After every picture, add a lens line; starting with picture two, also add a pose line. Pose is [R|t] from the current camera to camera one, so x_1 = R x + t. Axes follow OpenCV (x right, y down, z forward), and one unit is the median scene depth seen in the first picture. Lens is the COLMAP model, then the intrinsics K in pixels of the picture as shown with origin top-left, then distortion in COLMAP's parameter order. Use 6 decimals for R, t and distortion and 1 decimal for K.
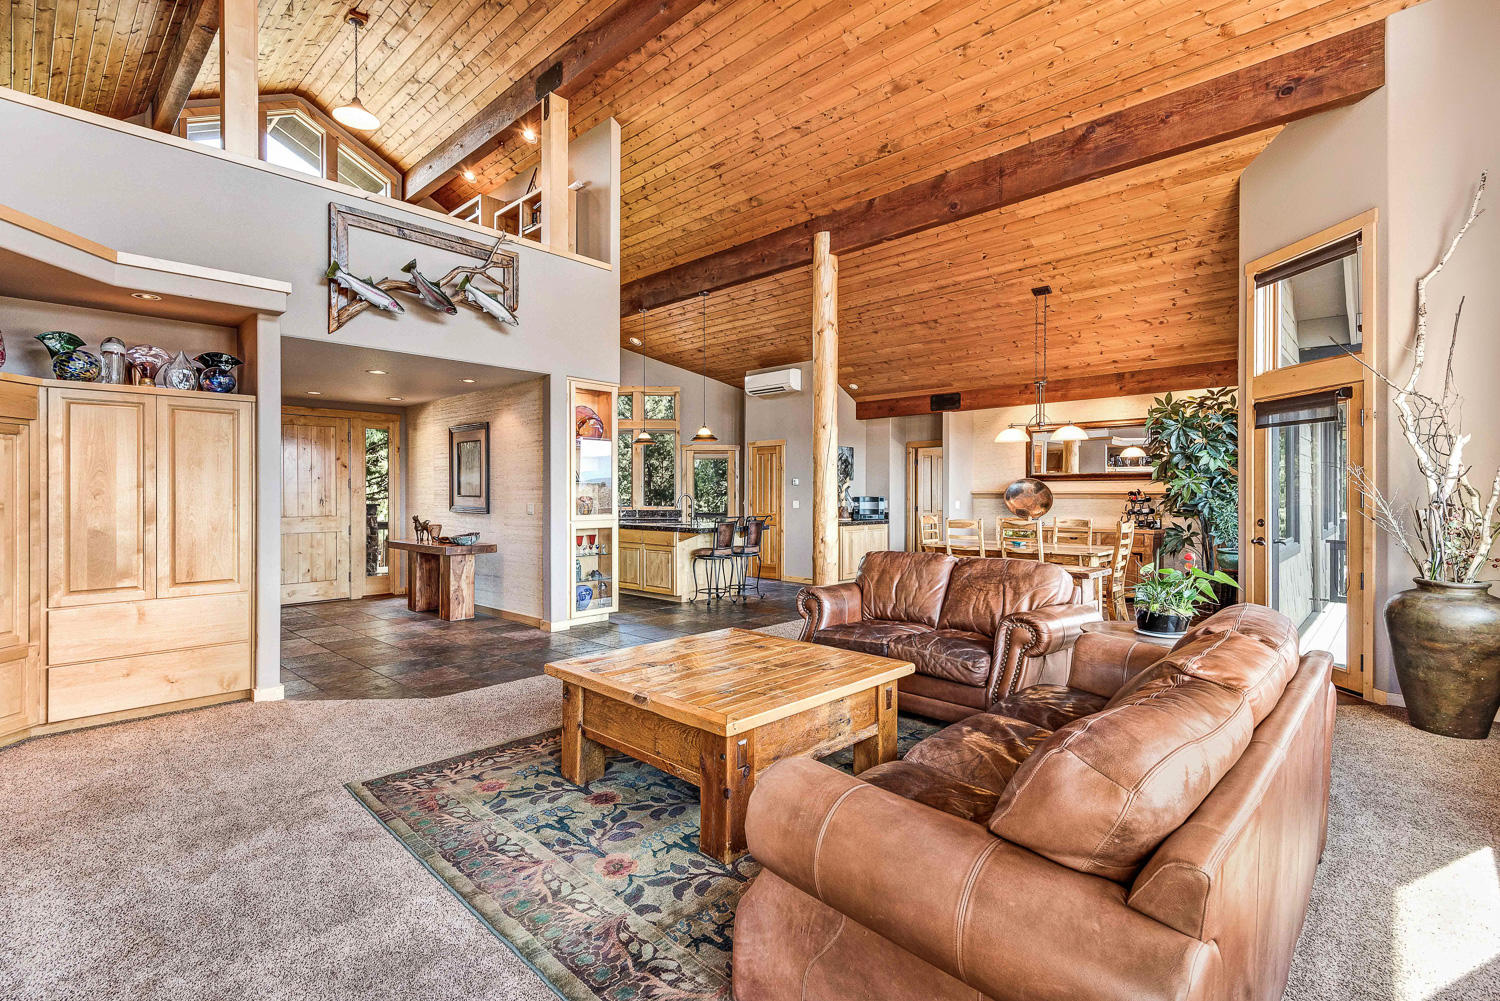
lens RADIAL K [[697.9, 0, 748.8], [0, 697.9, 494.3], [0, 0, 1]] dist [0.022602, -0.000913]
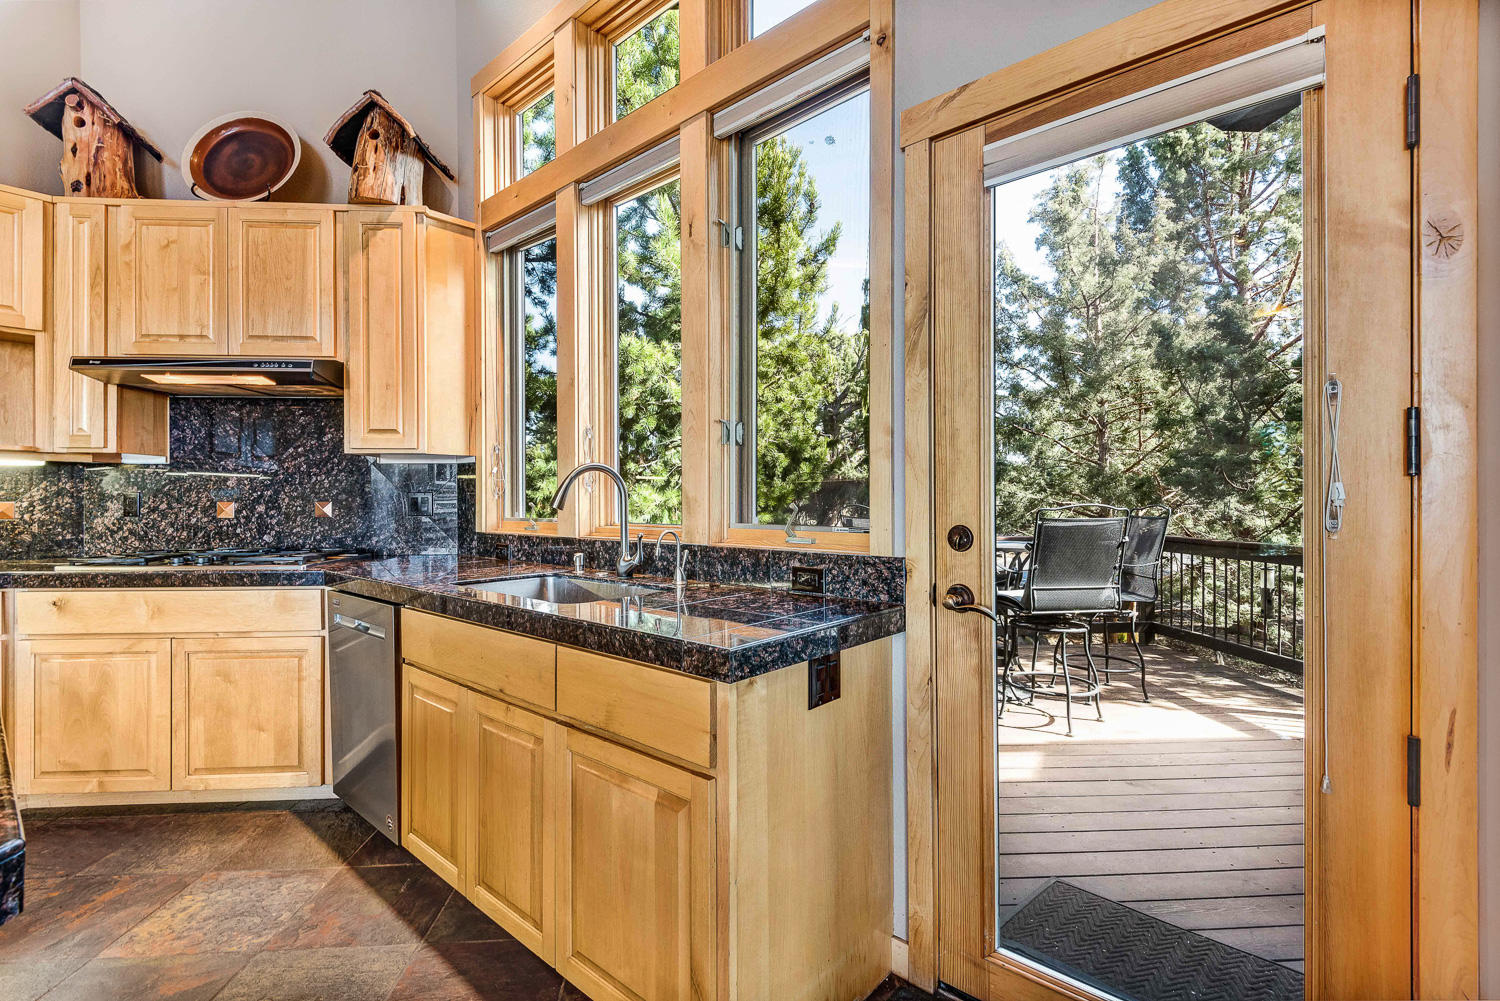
lens RADIAL K [[688.2, 0, 746.3], [0, 688.2, 494.4], [0, 0, 1]] dist [0.010875, -0.000366]
pose [[0.730998, -0.001714, -0.682377, -0.023400], [-0.001690, 0.999989, -0.004321, 0.009852], [0.682377, 0.004312, 0.730987, 0.888921]]
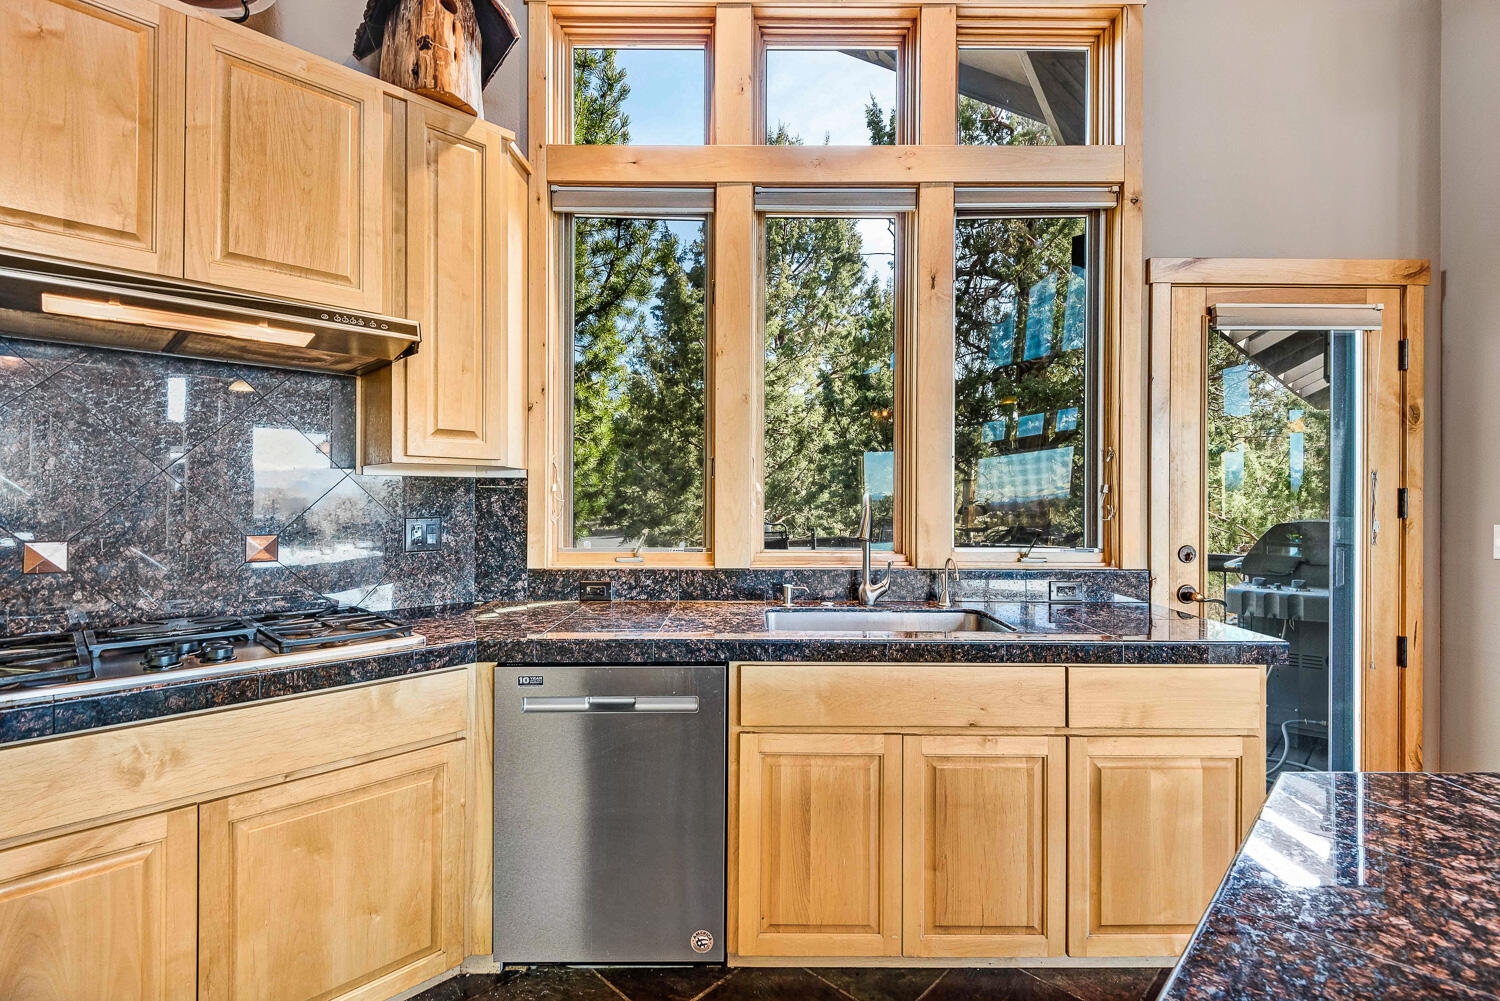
lens RADIAL K [[698.7, 0, 752.1], [0, 698.7, 491.2], [0, 0, 1]] dist [0.007570, -0.000431]
pose [[0.999879, 0.006246, -0.014242, -0.211652], [-0.006383, 0.999934, -0.009576, 0.002016], [0.014182, 0.009666, 0.999853, 0.806374]]
